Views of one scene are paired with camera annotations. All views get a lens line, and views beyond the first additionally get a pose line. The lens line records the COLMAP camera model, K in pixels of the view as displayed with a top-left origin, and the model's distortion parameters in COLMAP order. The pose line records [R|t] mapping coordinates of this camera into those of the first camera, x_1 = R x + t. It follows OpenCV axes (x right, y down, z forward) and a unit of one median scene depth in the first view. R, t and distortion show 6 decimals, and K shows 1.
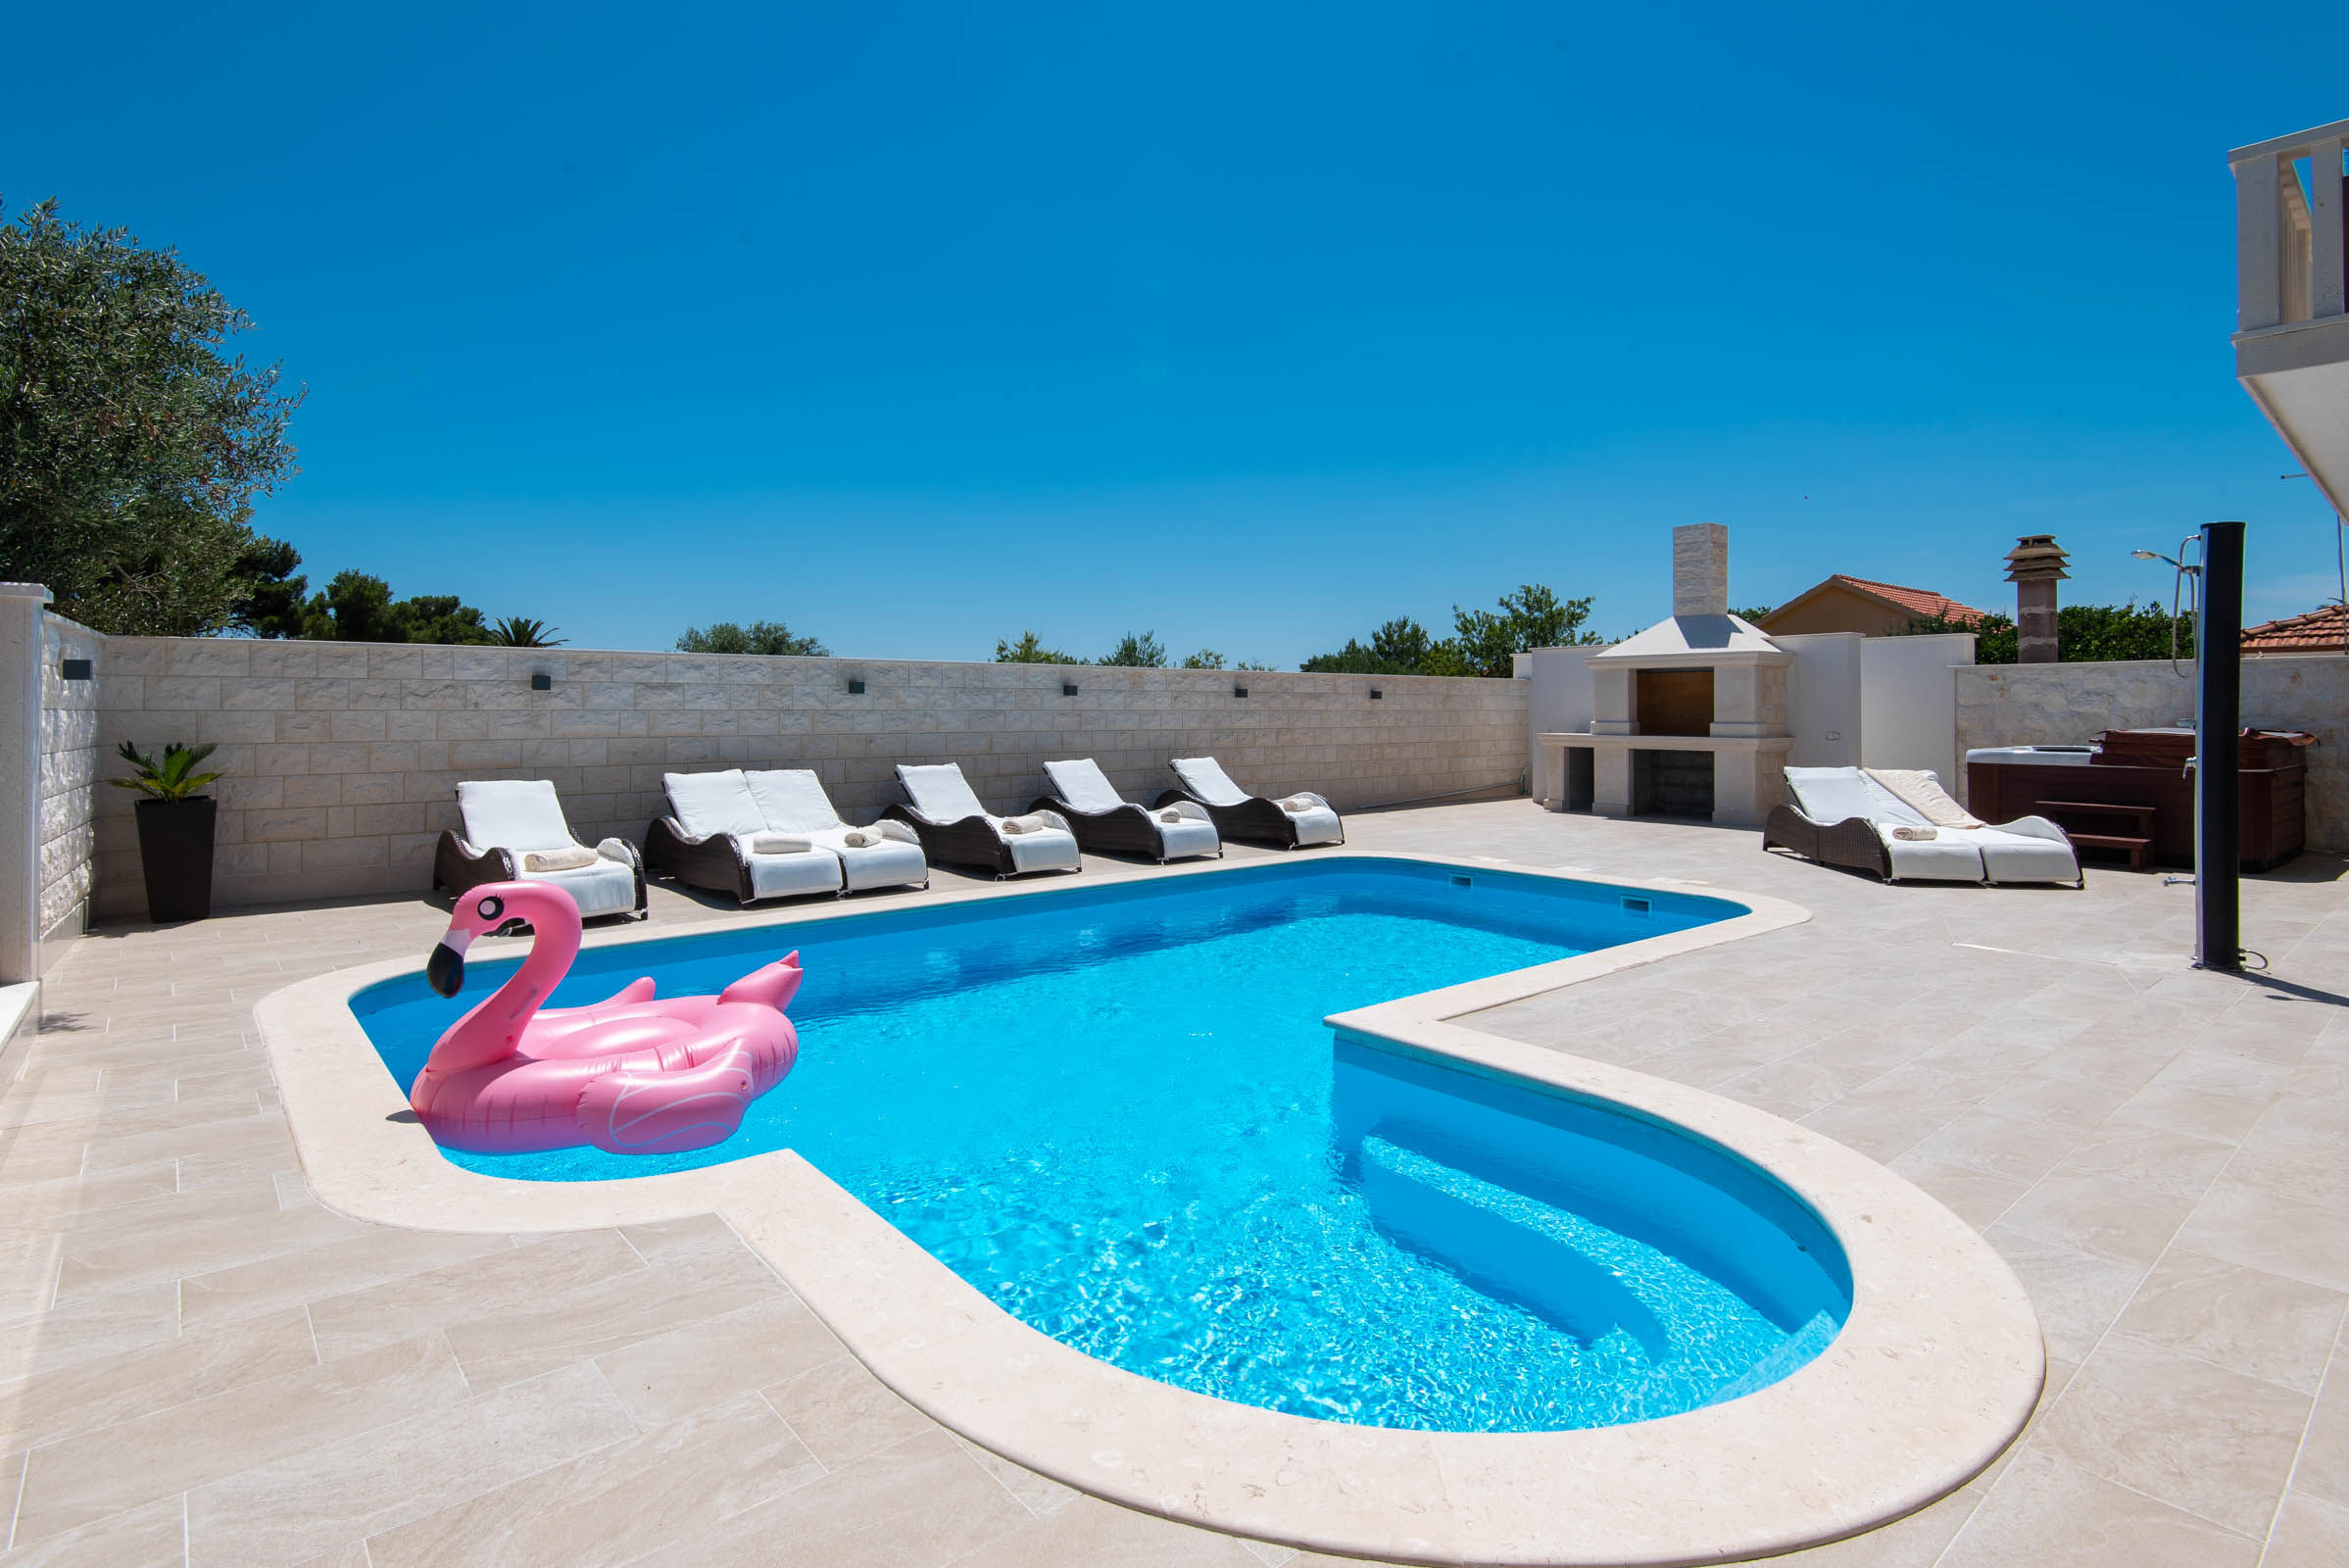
lens RADIAL K [[1164.3, 0, 1161.0], [0, 1164.3, 709.6], [0, 0, 1]] dist [0.036340, -0.019705]
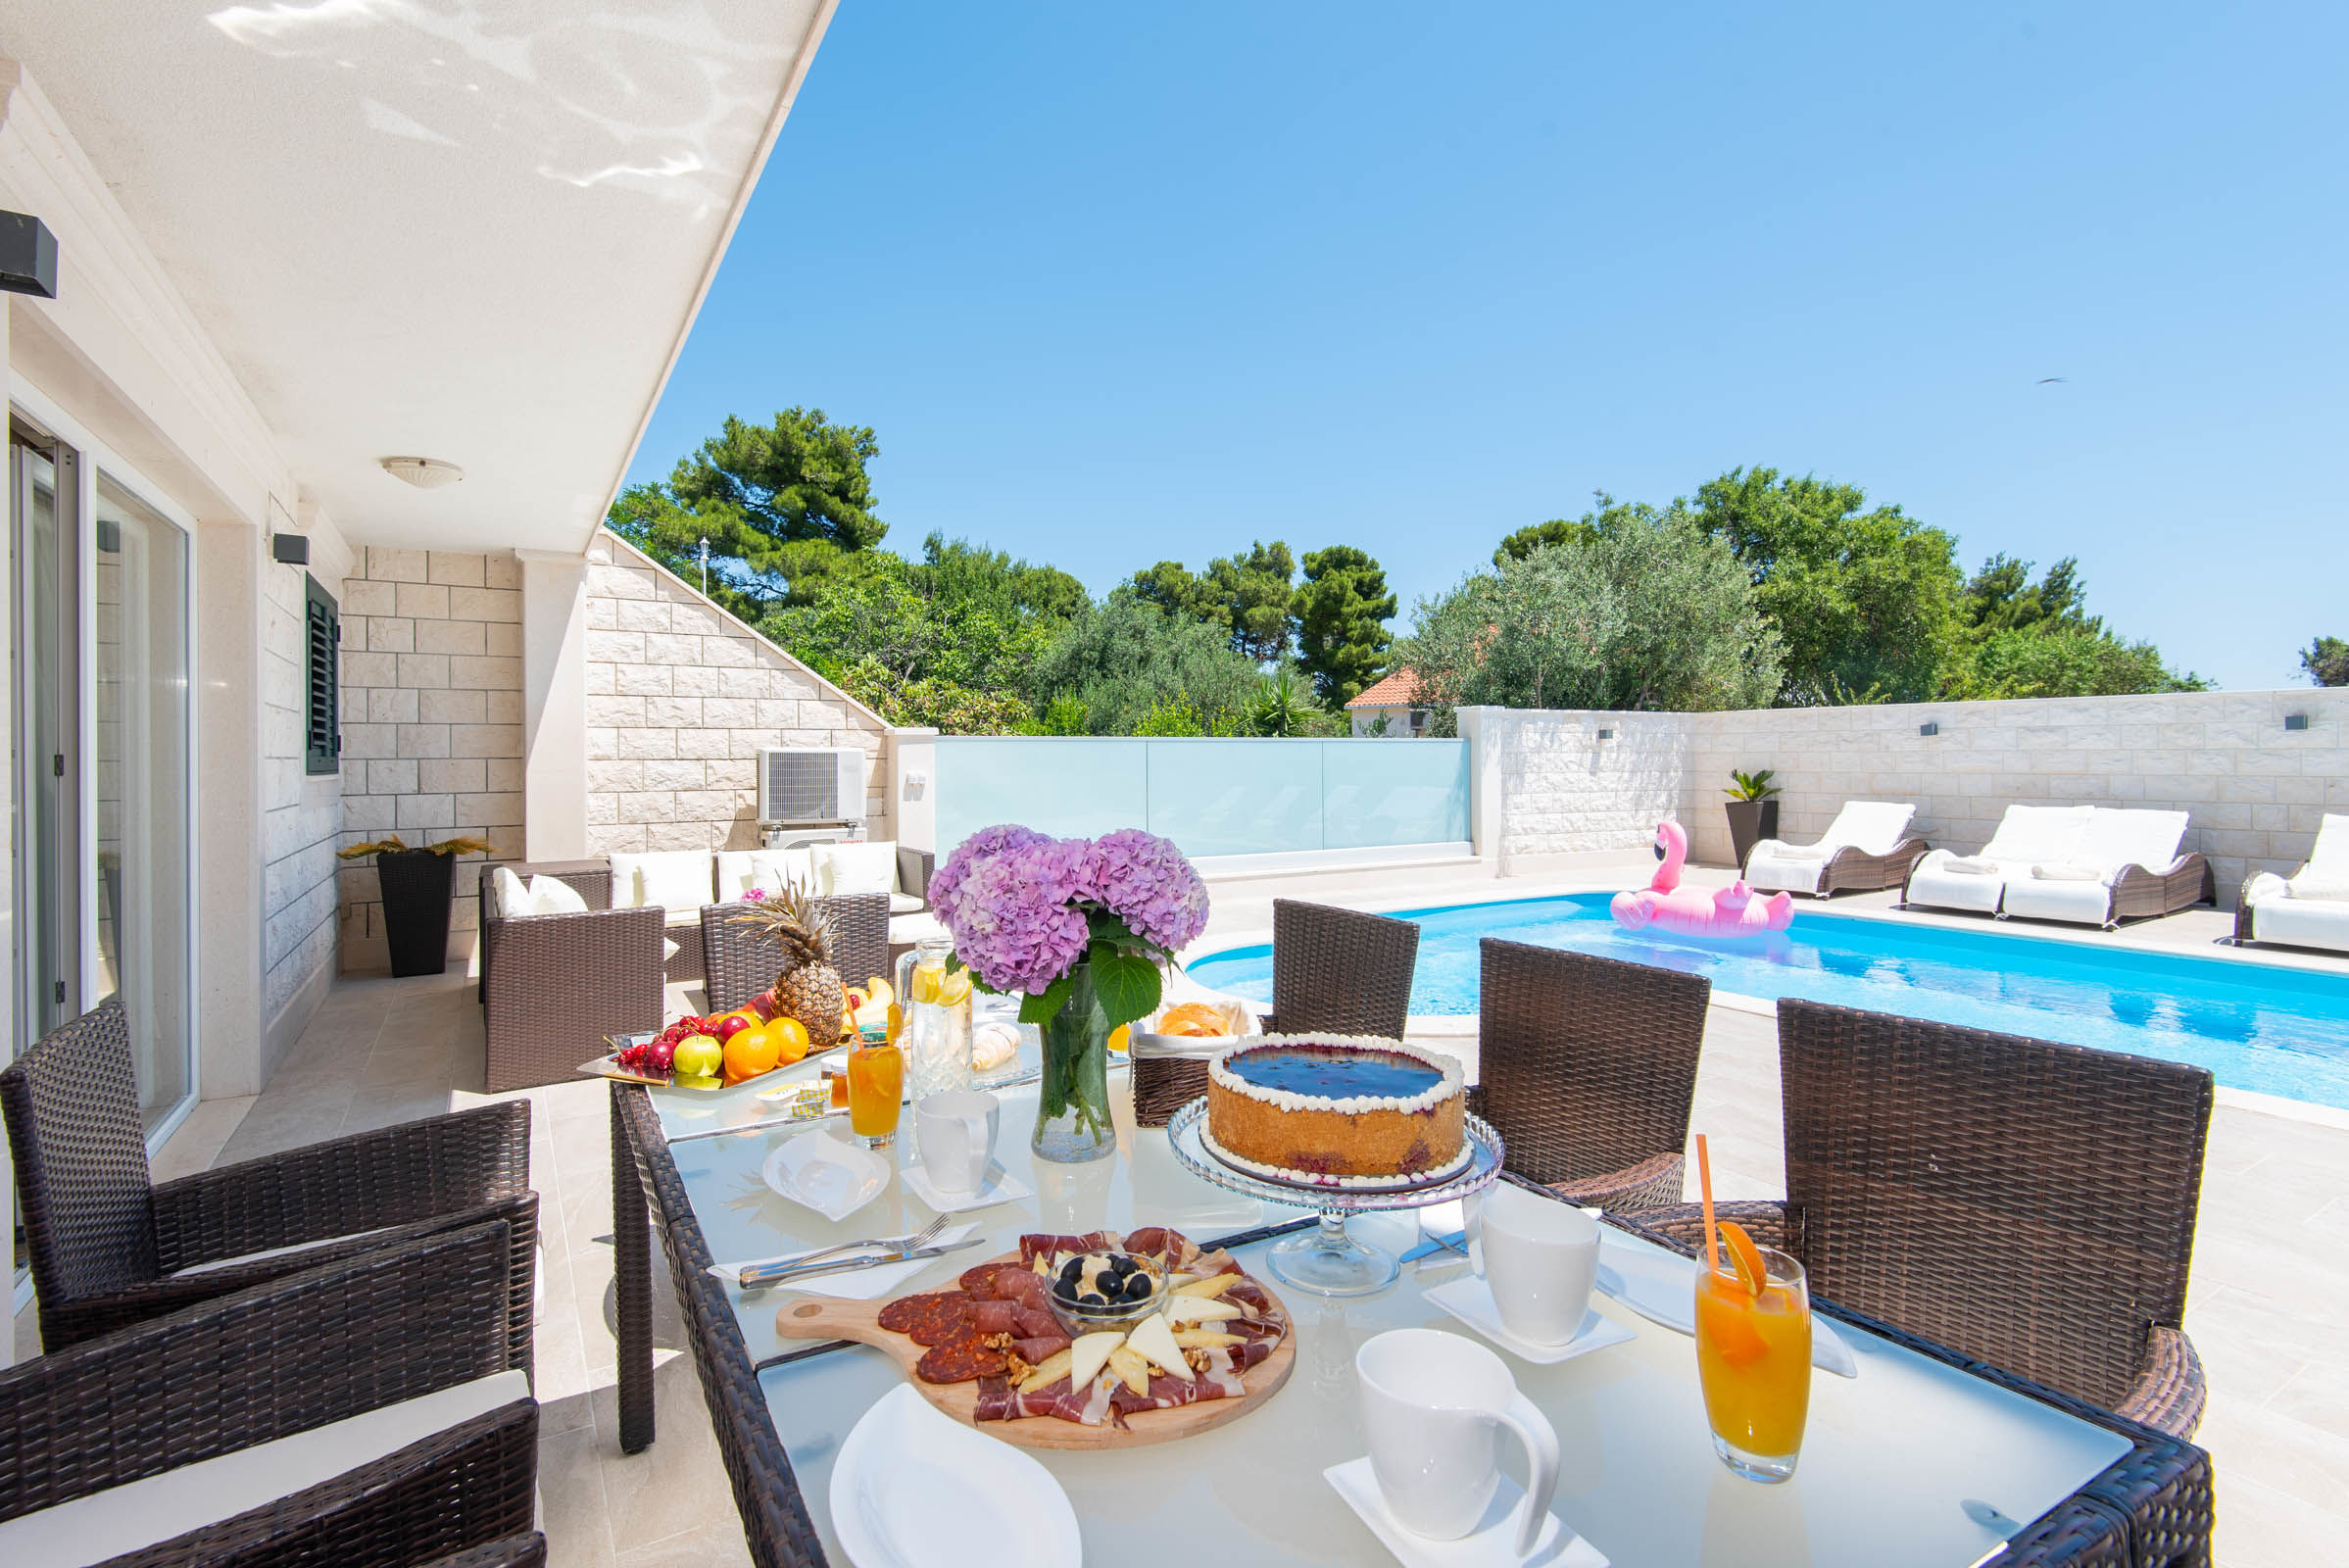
lens RADIAL K [[1092.4, 0, 1149.5], [0, 1092.4, 746.5], [0, 0, 1]] dist [0.020857, -0.012775]
pose [[-0.169444, -0.008366, -0.985504, 0.703253], [0.007335, 0.999926, -0.009749, 0.000798], [0.985513, -0.008880, -0.169370, 0.295507]]
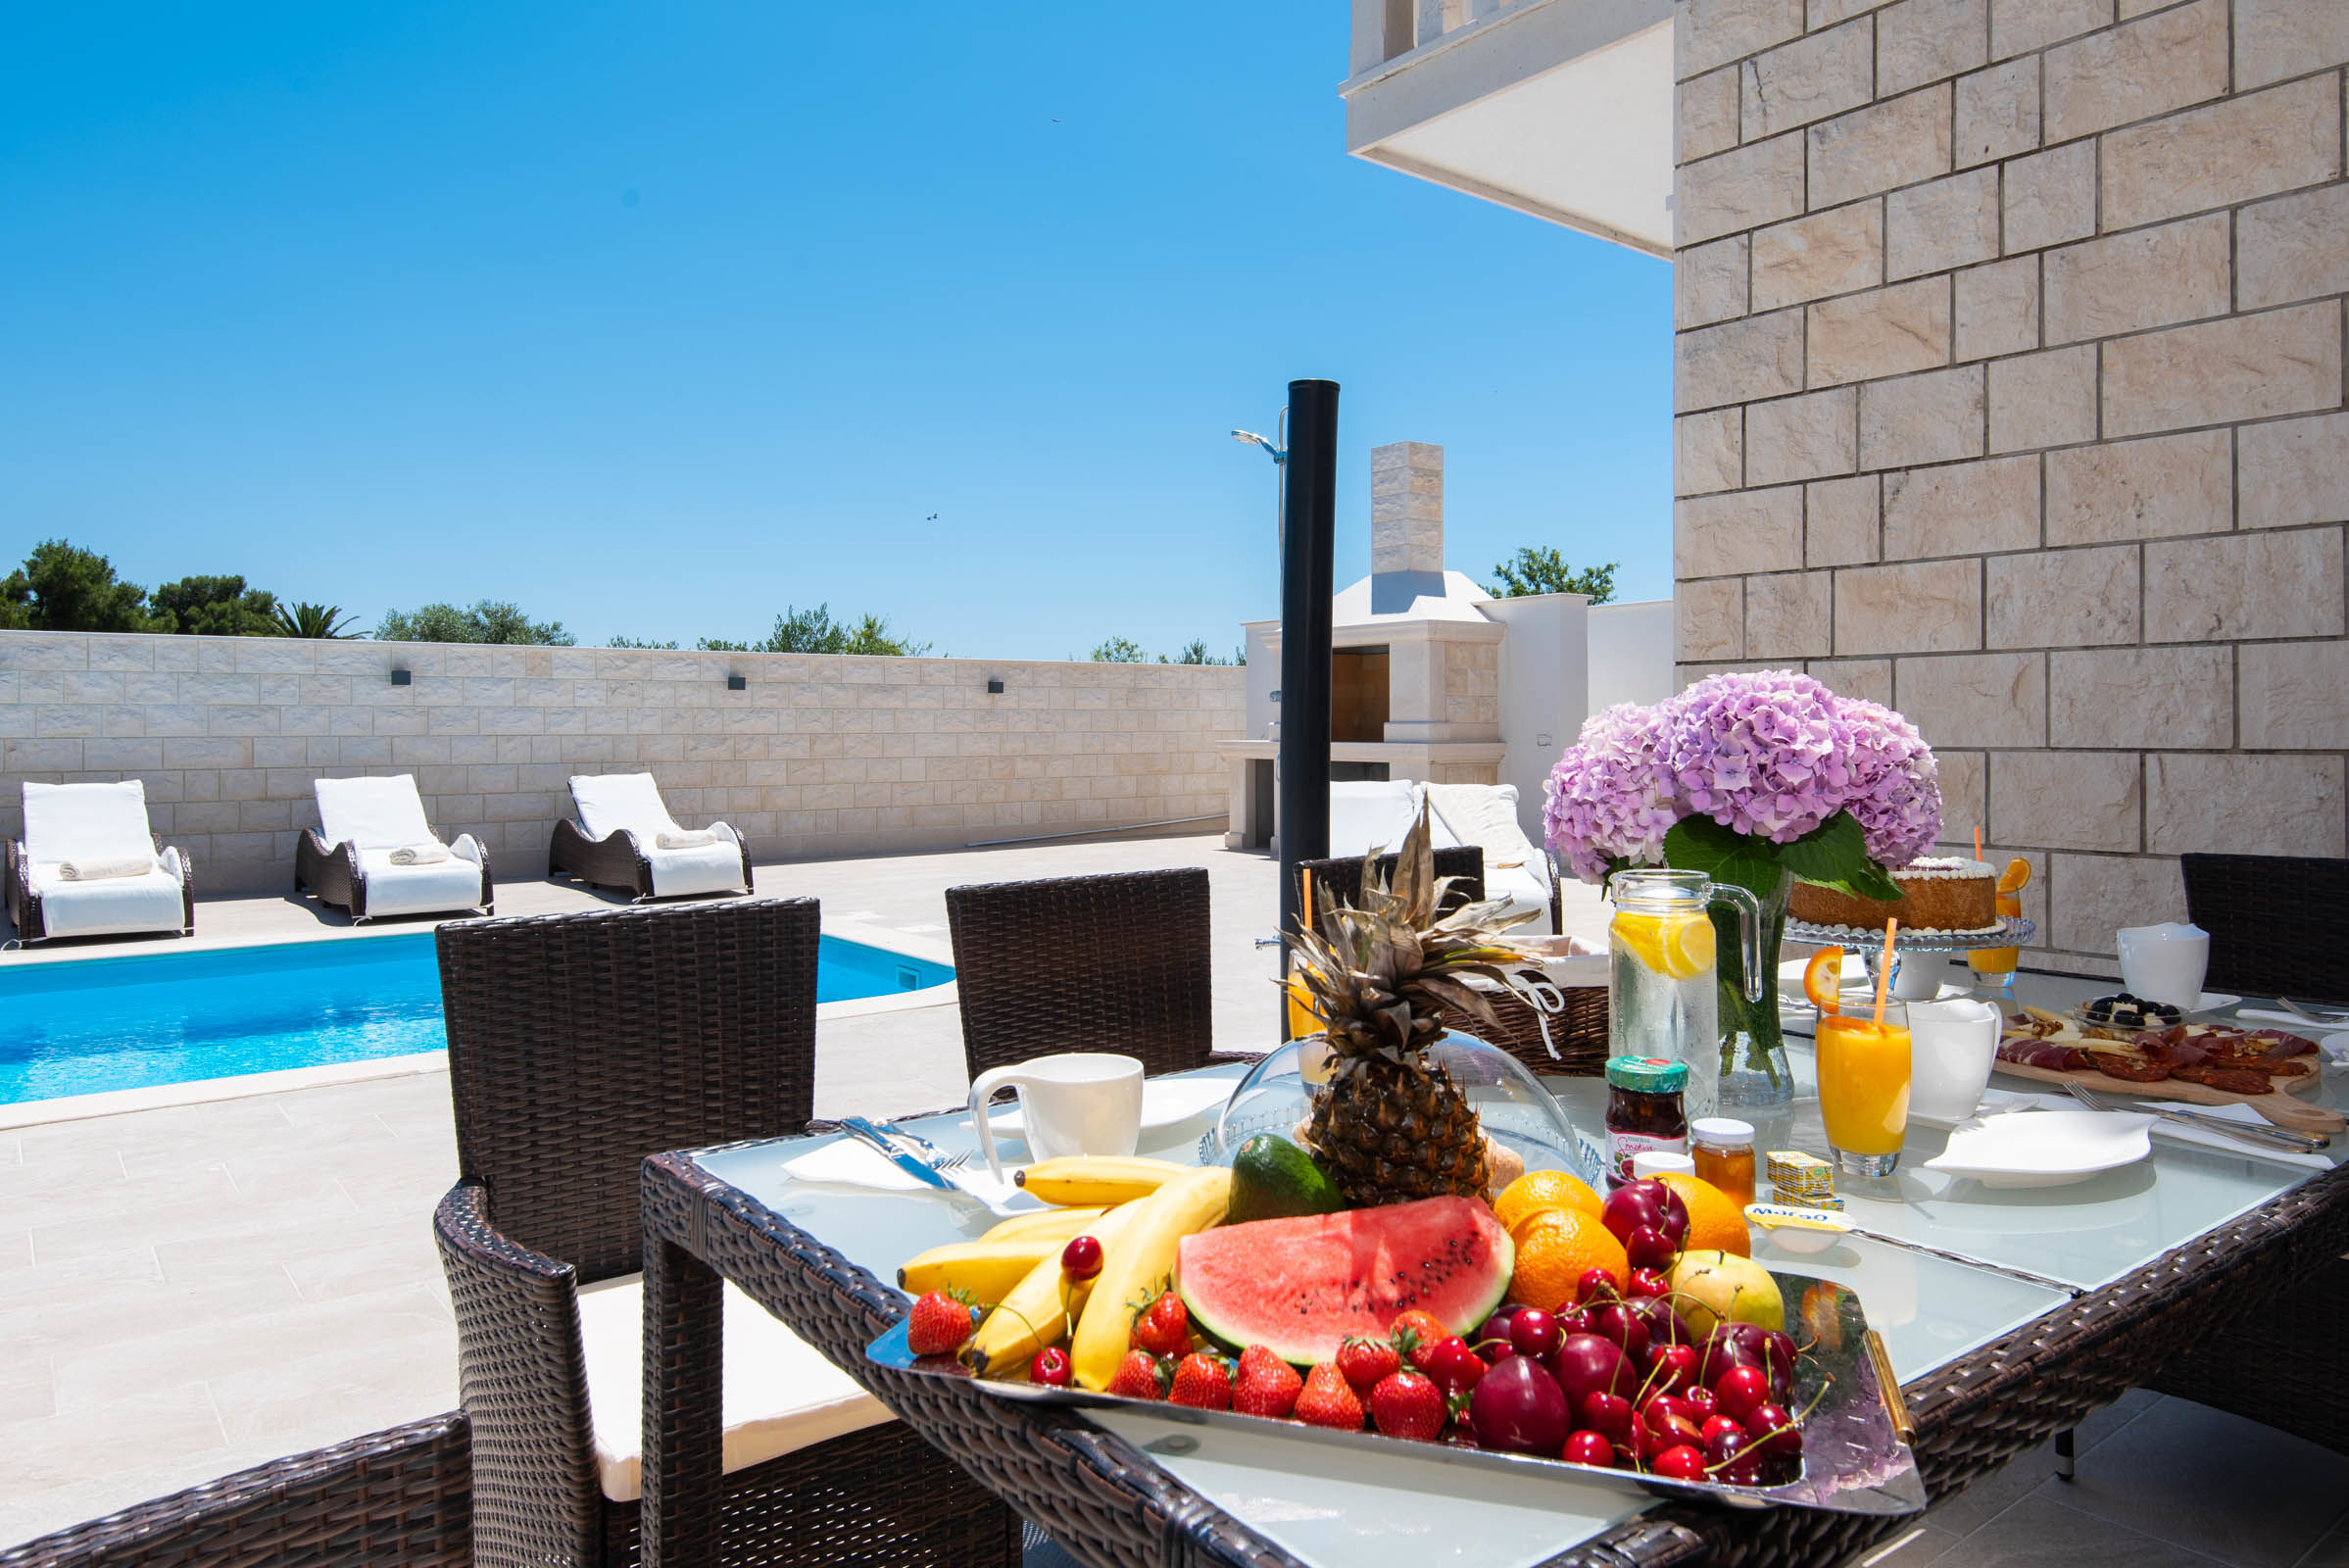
lens RADIAL K [[1531.3, 0, 1194.4], [0, 1531.3, 715.7], [0, 0, 1]] dist [0.024834, -0.012022]
pose [[0.999430, -0.003641, -0.033555, 0.505918], [0.003491, 0.999984, -0.004517, 0.014187], [0.033571, 0.004397, 0.999427, 0.097442]]
